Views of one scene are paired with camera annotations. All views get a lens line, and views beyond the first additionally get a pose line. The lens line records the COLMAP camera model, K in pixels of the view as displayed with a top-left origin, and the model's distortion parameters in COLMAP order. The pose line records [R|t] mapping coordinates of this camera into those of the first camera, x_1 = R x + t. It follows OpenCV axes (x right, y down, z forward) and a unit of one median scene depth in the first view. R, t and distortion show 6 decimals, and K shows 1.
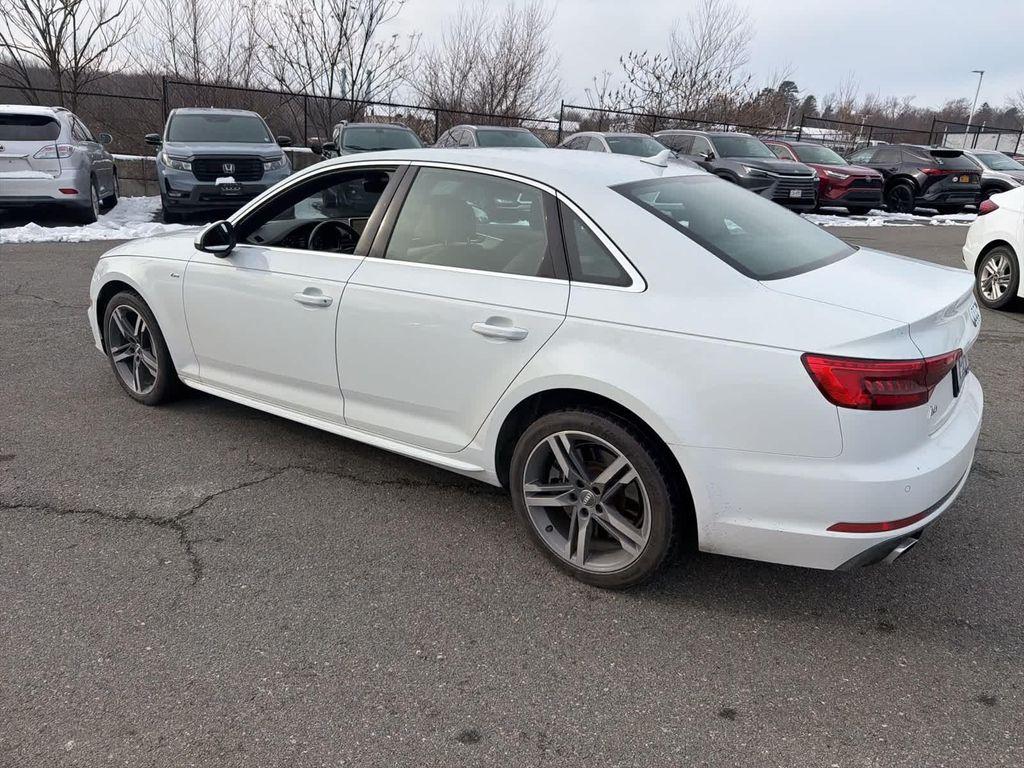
lens RADIAL K [[718.4, 0, 514.5], [0, 718.4, 380.0], [0, 0, 1]] dist [0.020707, -0.026680]
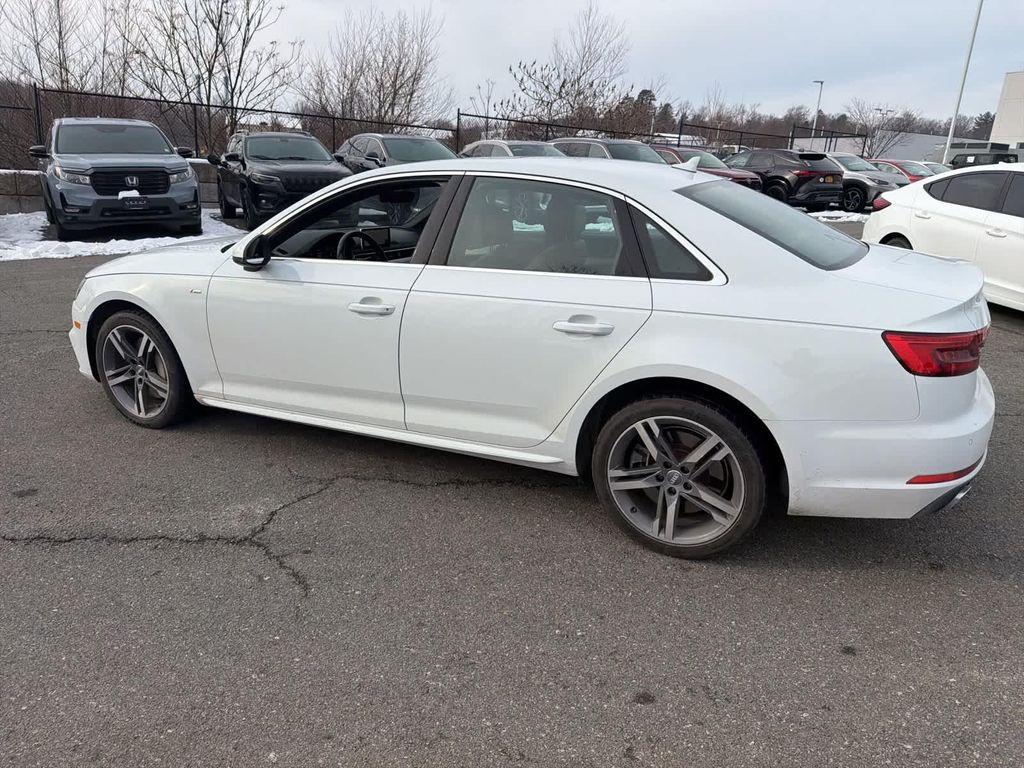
lens RADIAL K [[718.4, 0, 514.5], [0, 718.4, 380.0], [0, 0, 1]] dist [0.020707, -0.026680]
pose [[0.985752, -0.060559, 0.156923, -0.240073], [0.062024, 0.998065, -0.004446, 0.005733], [-0.156350, 0.014116, 0.987601, -0.029075]]
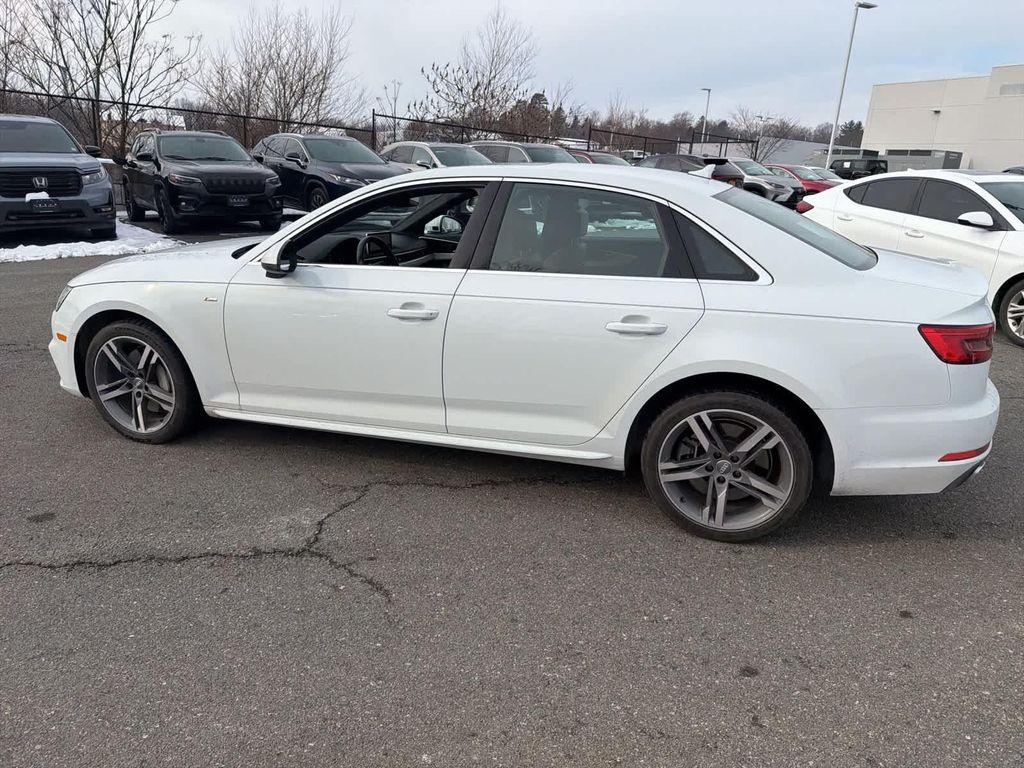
lens RADIAL K [[718.4, 0, 514.5], [0, 718.4, 380.0], [0, 0, 1]] dist [0.020707, -0.026680]
pose [[0.953513, -0.091278, 0.287195, -0.432807], [0.094162, 0.995550, 0.003786, -0.008319], [-0.286263, 0.023432, 0.957865, -0.010127]]
